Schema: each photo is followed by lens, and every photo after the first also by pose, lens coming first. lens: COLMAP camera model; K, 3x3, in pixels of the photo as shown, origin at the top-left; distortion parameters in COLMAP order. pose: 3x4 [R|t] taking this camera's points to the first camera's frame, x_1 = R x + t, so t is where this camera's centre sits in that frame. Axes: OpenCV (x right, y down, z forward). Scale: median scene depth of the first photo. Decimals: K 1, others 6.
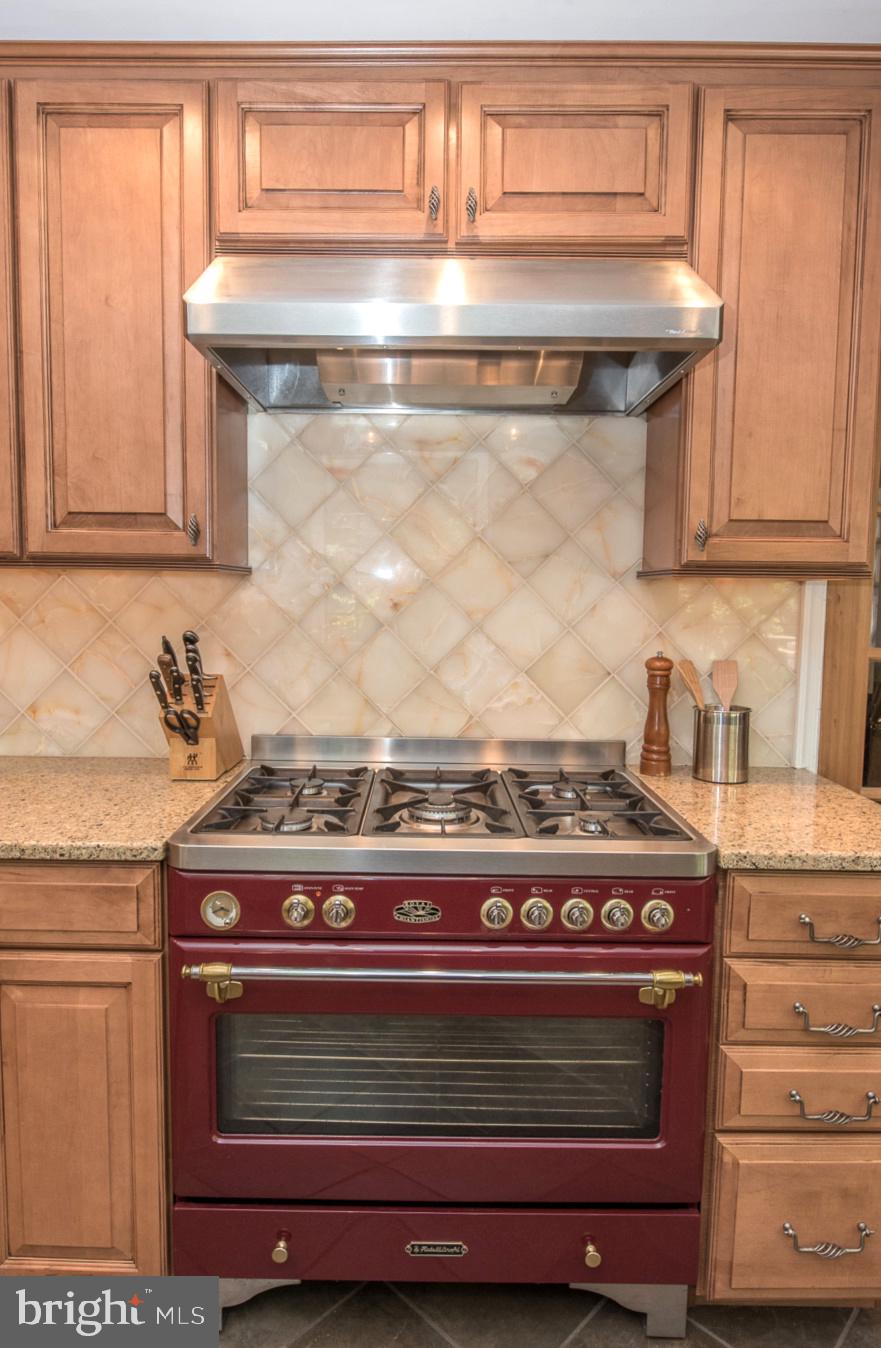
lens RADIAL K [[779.5, 0, 431.6], [0, 779.5, 658.0], [0, 0, 1]] dist [-0.008559, -0.002309]
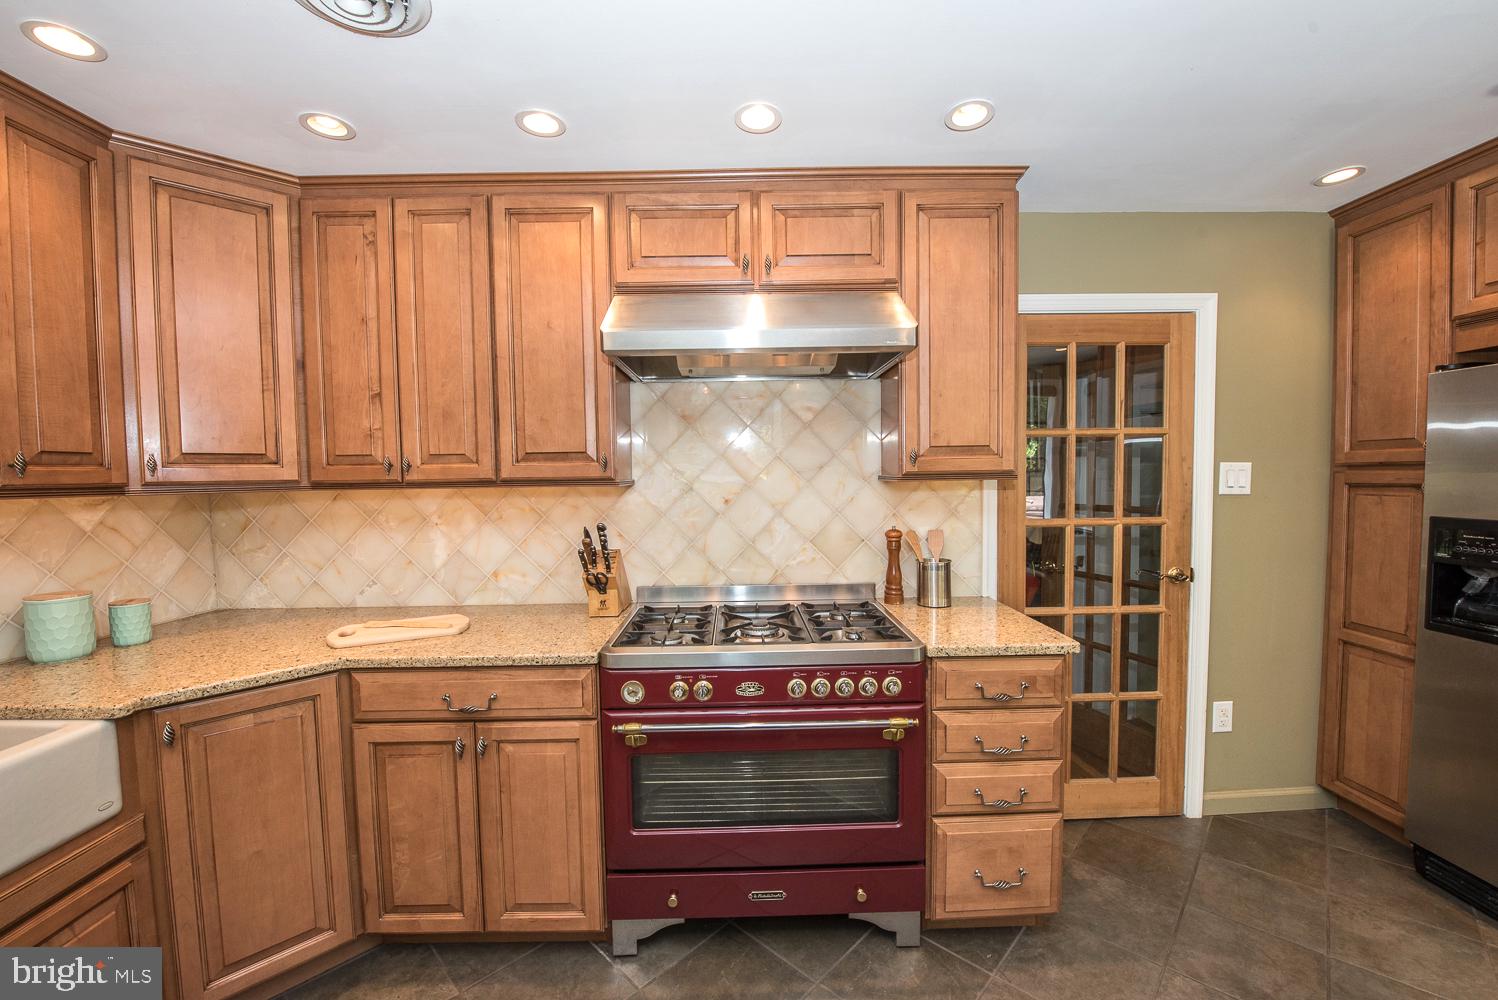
lens RADIAL K [[593.3, 0, 752.9], [0, 593.3, 502.7], [0, 0, 1]] dist [-0.019686, -0.000927]
pose [[0.999341, -0.029223, 0.021536, -0.023755], [0.029926, 0.999004, -0.033086, -0.029128], [-0.020547, 0.033708, 0.999220, -0.248579]]
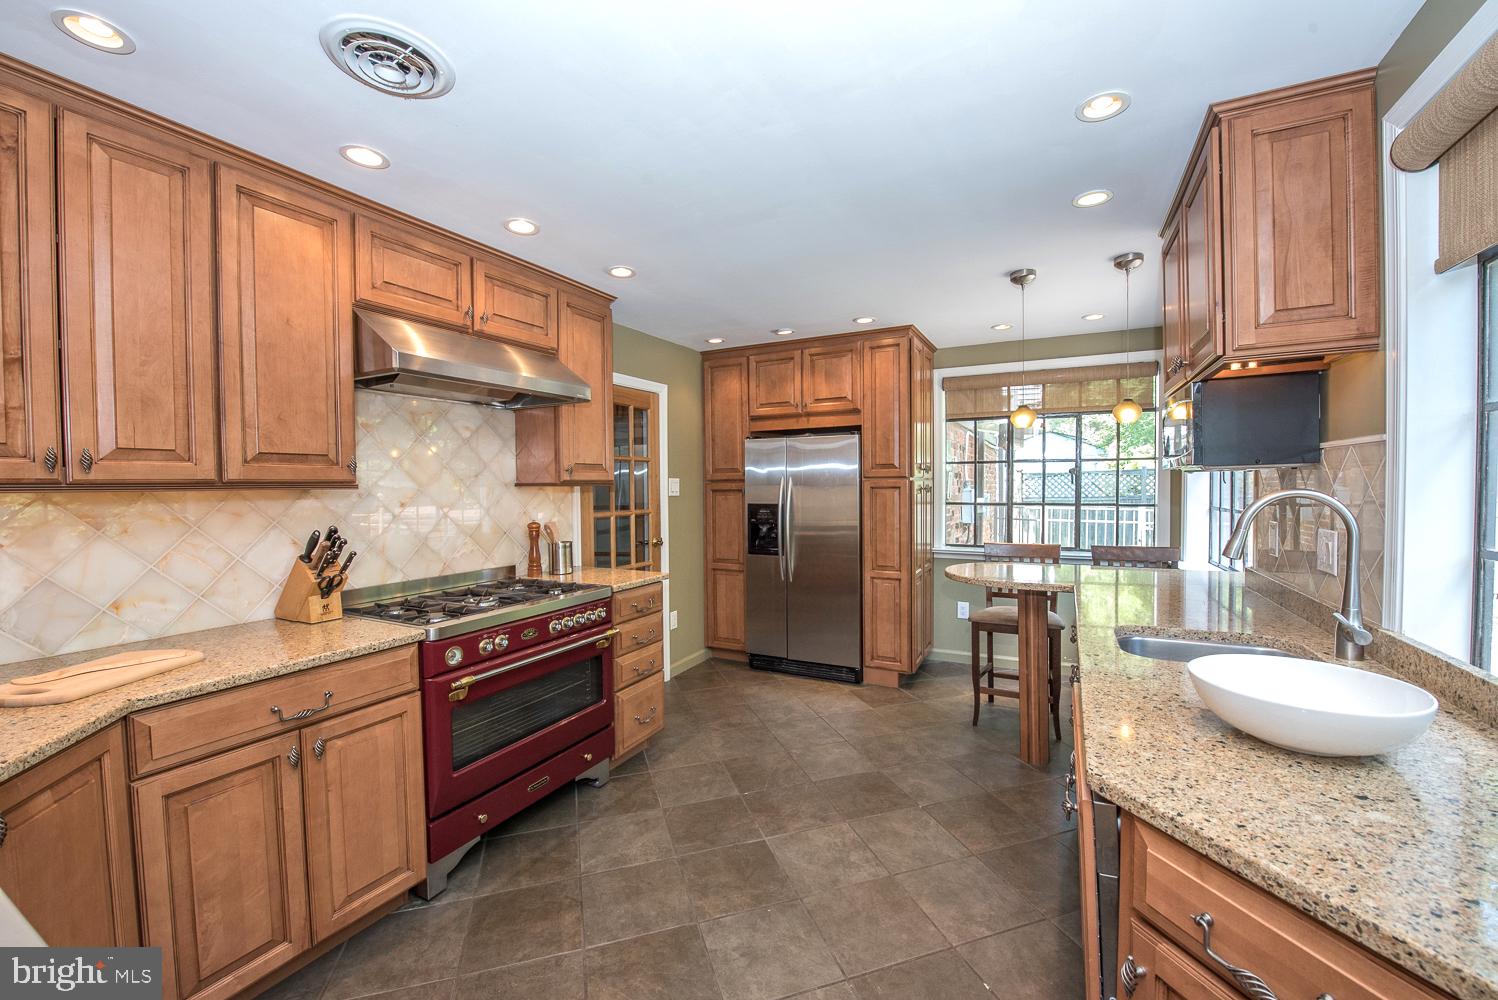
lens RADIAL K [[593.3, 0, 757.0], [0, 593.3, 502.0], [0, 0, 1]] dist [-0.019686, -0.000927]
pose [[0.449546, -0.044014, 0.892172, -1.079128], [0.085663, 0.996306, 0.005988, -0.017515], [-0.889140, 0.073735, 0.451656, -0.369748]]
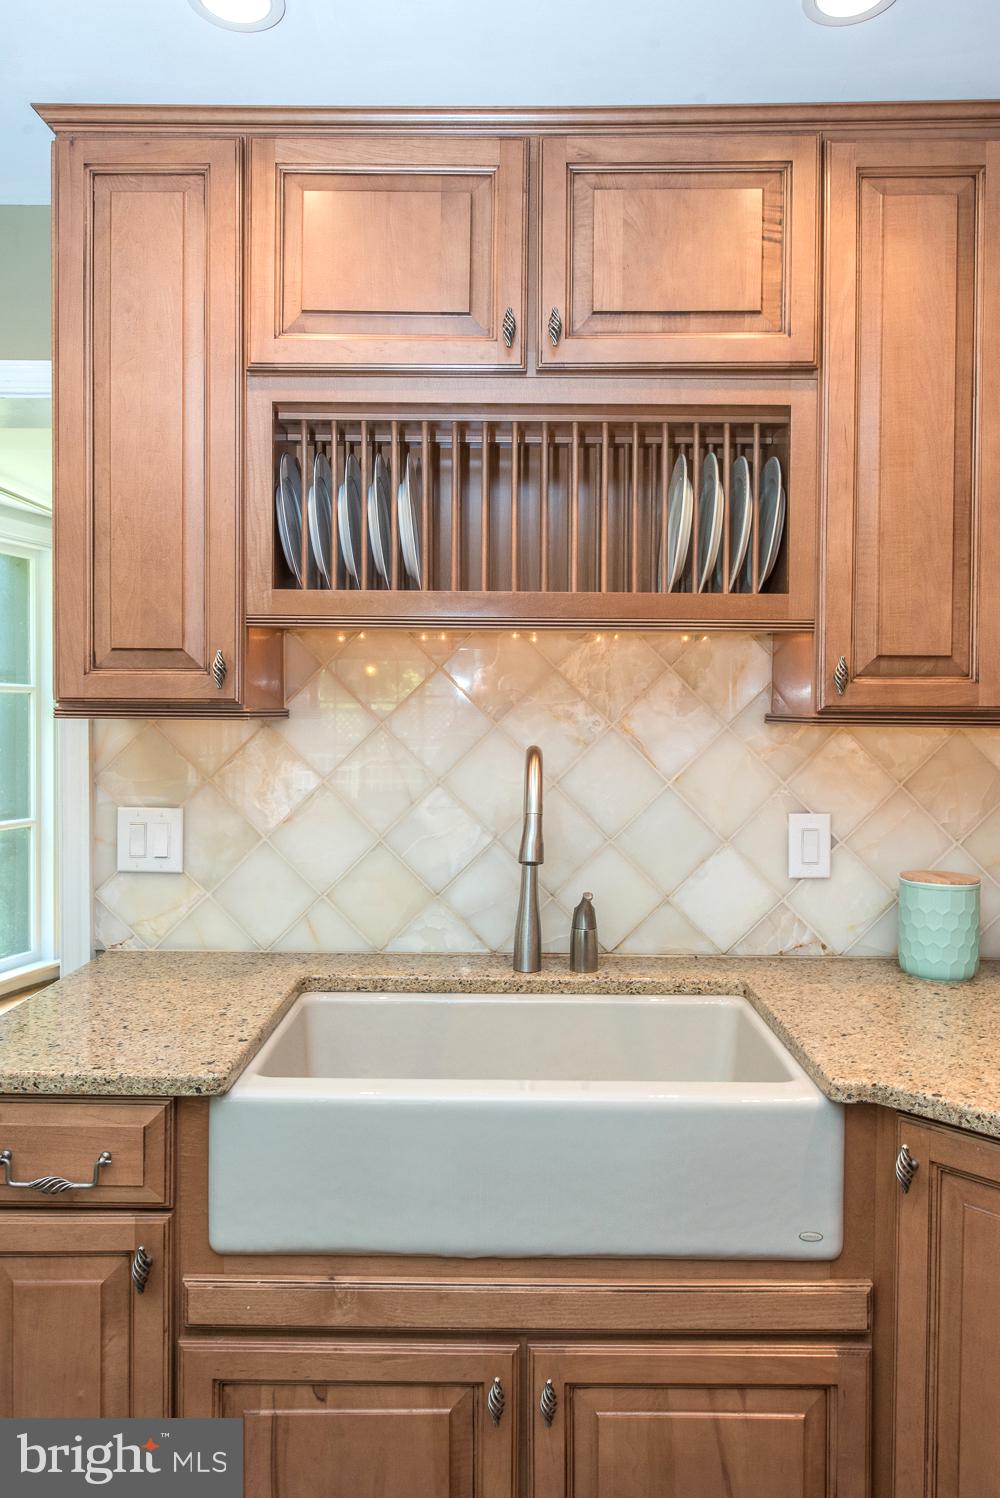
lens RADIAL K [[1034.6, 0, 504.0], [0, 1034.6, 723.5], [0, 0, 1]] dist [0.000293, -0.003920]
pose [[-0.003058, 0.001054, -0.999995, -0.046500], [-0.085171, 0.996365, 0.001311, -0.072605], [0.996362, 0.085175, -0.002957, 0.310271]]
